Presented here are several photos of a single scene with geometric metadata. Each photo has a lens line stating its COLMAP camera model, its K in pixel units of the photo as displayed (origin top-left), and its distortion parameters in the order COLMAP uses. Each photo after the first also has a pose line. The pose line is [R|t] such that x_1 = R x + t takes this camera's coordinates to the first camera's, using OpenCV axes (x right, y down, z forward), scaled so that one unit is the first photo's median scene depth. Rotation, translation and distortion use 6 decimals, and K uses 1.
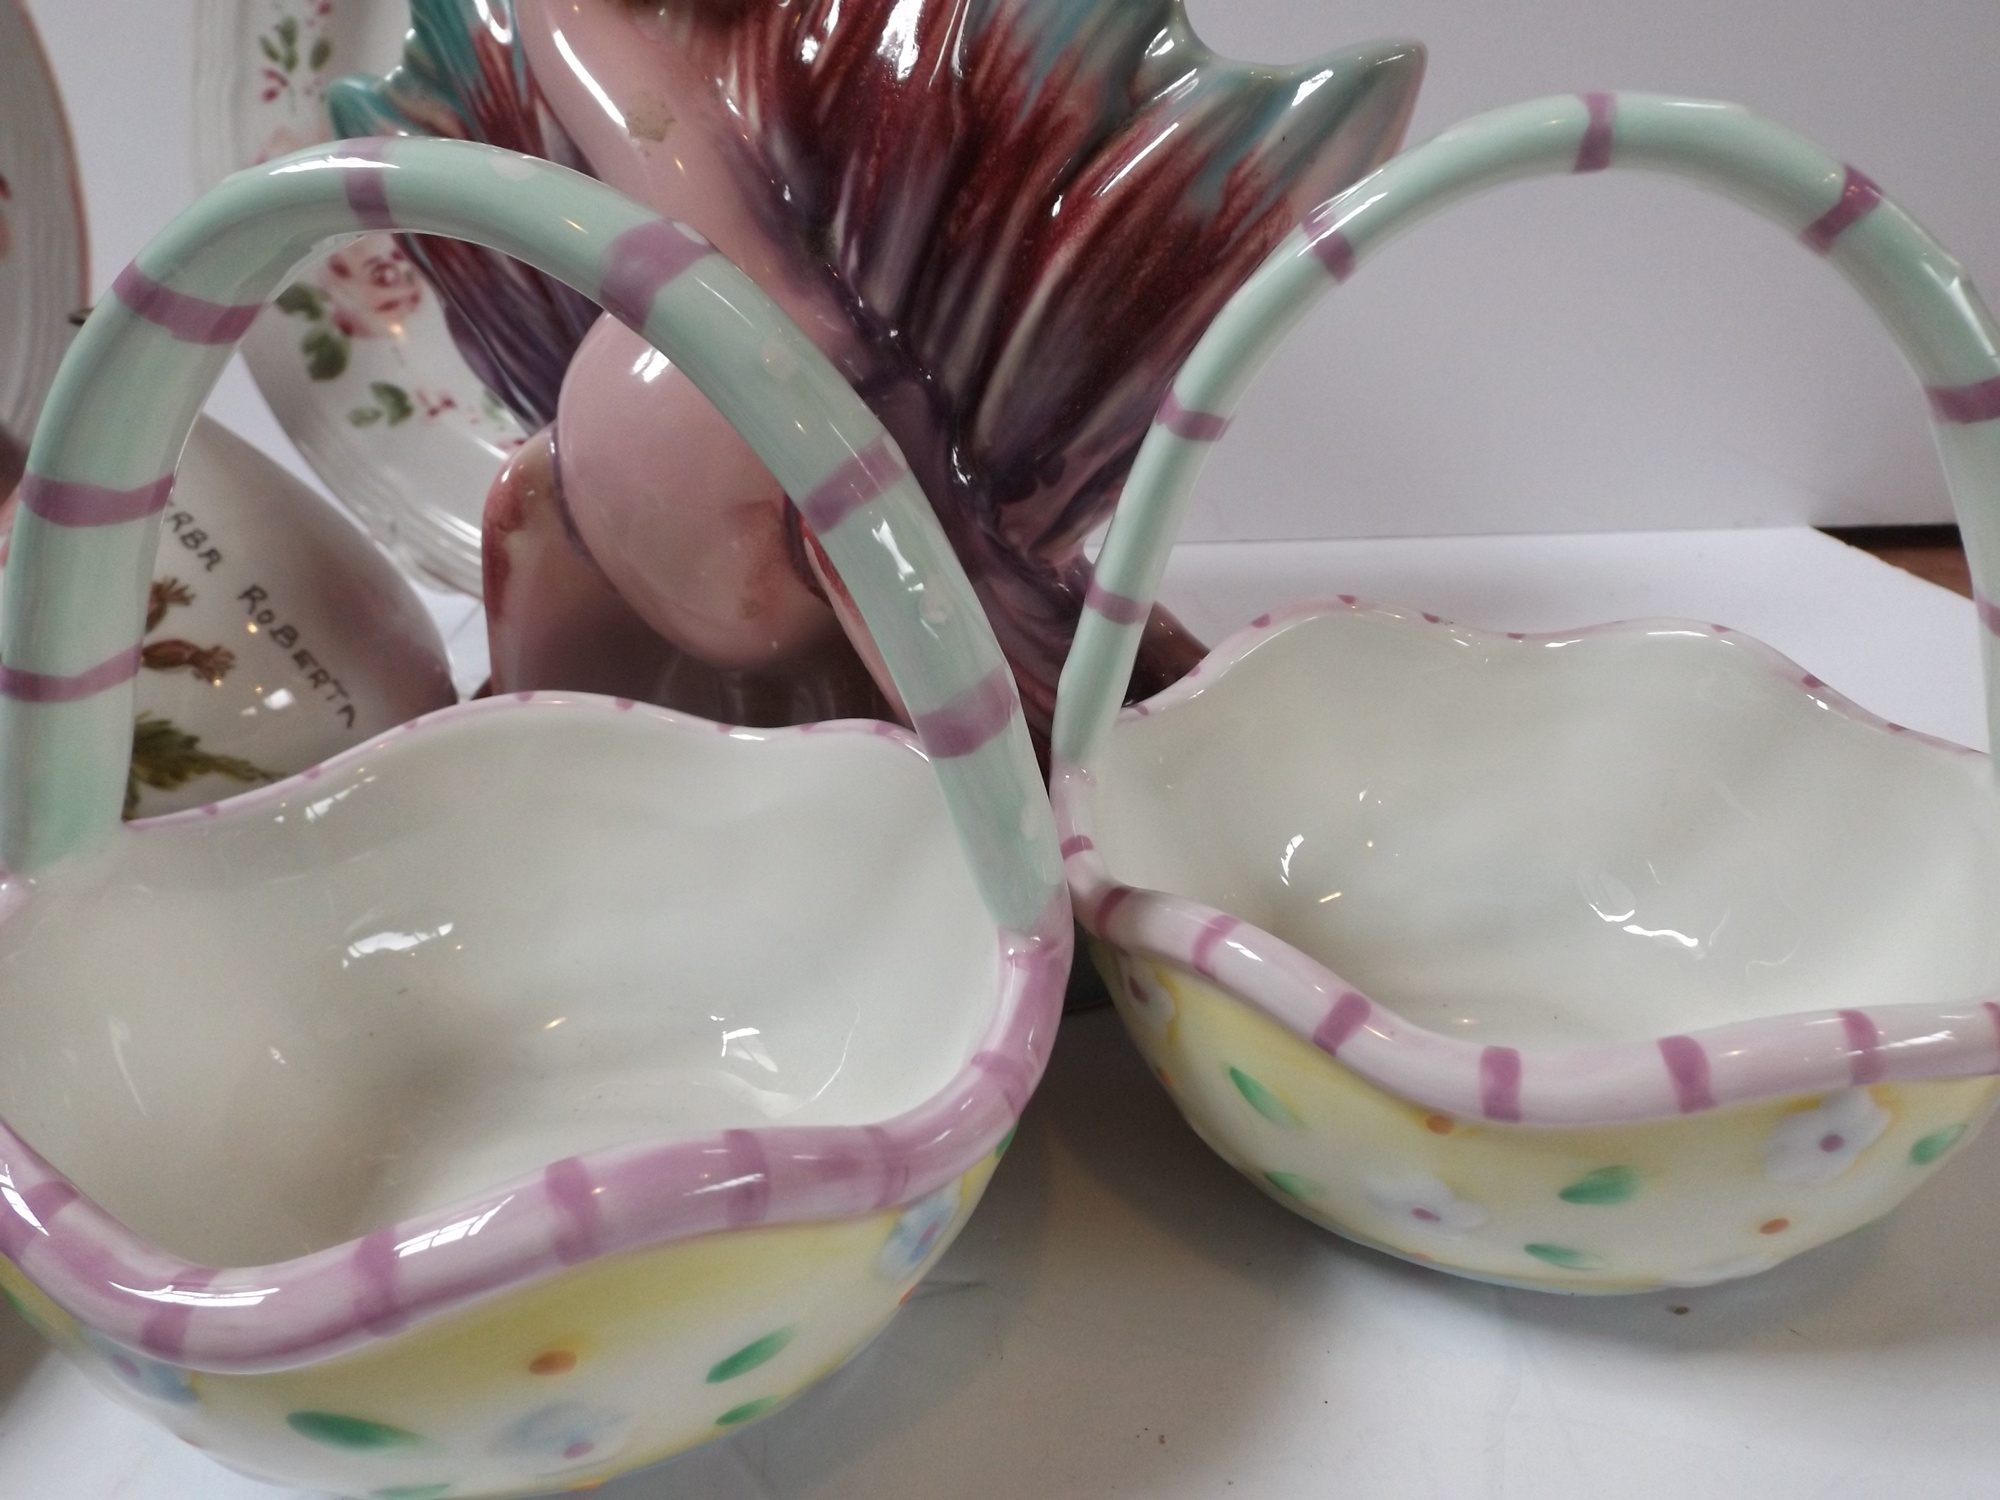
lens RADIAL K [[1432.9, 0, 996.3], [0, 1432.9, 749.0], [0, 0, 1]] dist [0.008574, -0.017635]
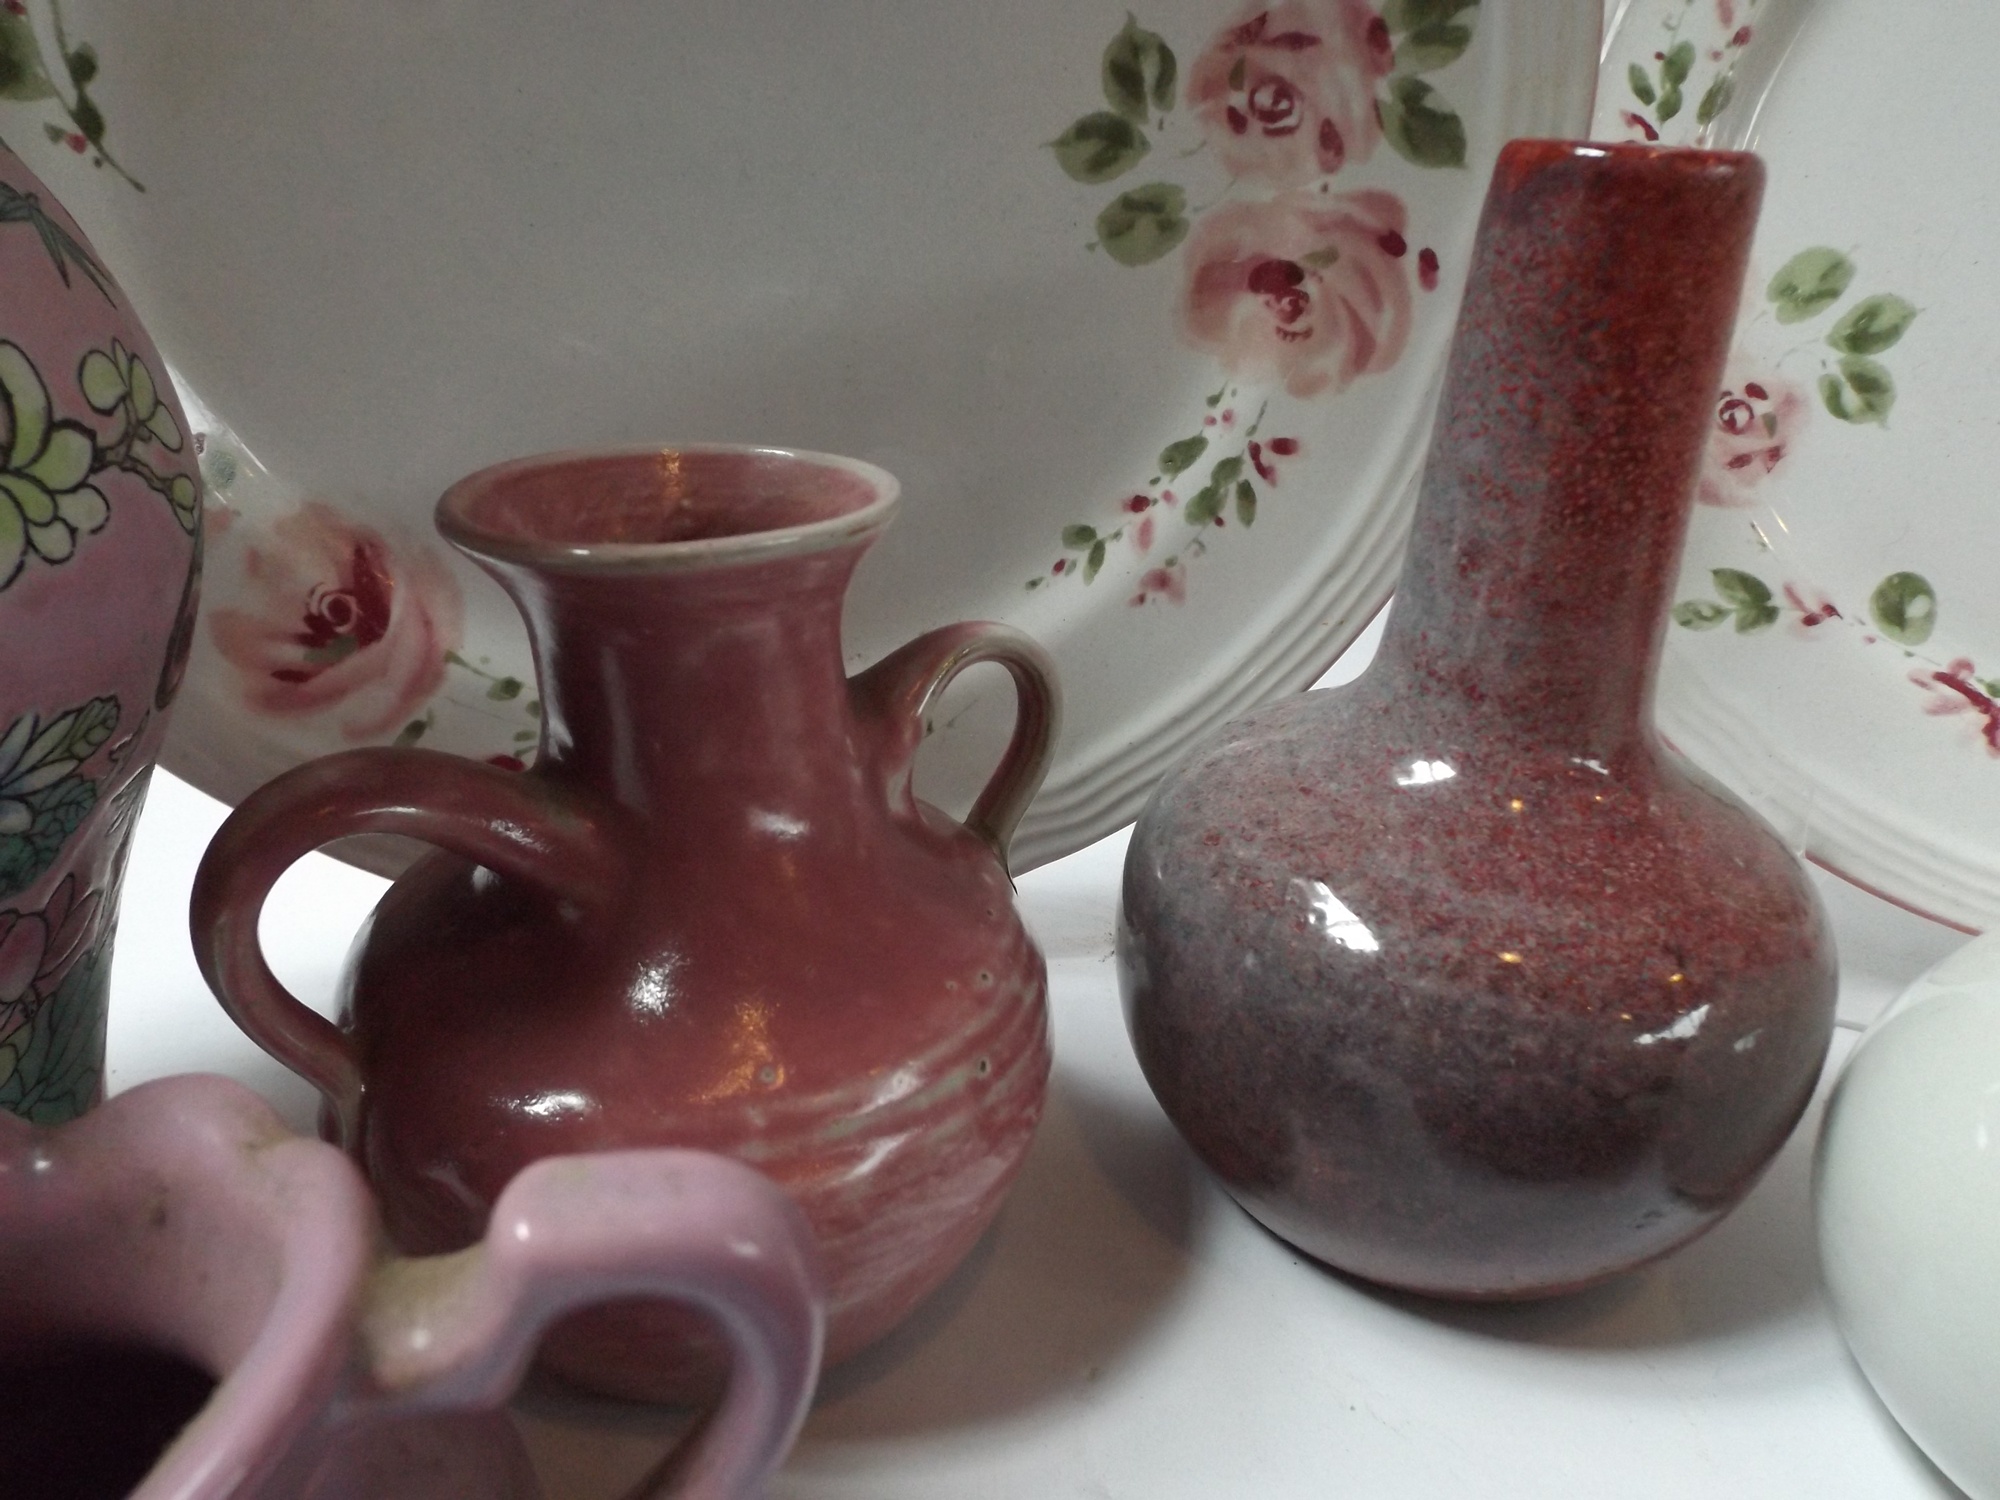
lens RADIAL K [[1435.6, 0, 1000.0], [0, 1435.6, 750.0], [0, 0, 1]] dist [0.017779, -0.030349]
pose [[0.995309, 0.093286, 0.025652, -1.276410], [-0.093969, 0.995213, 0.026859, -0.240012], [-0.023023, -0.029144, 0.999310, 0.458401]]
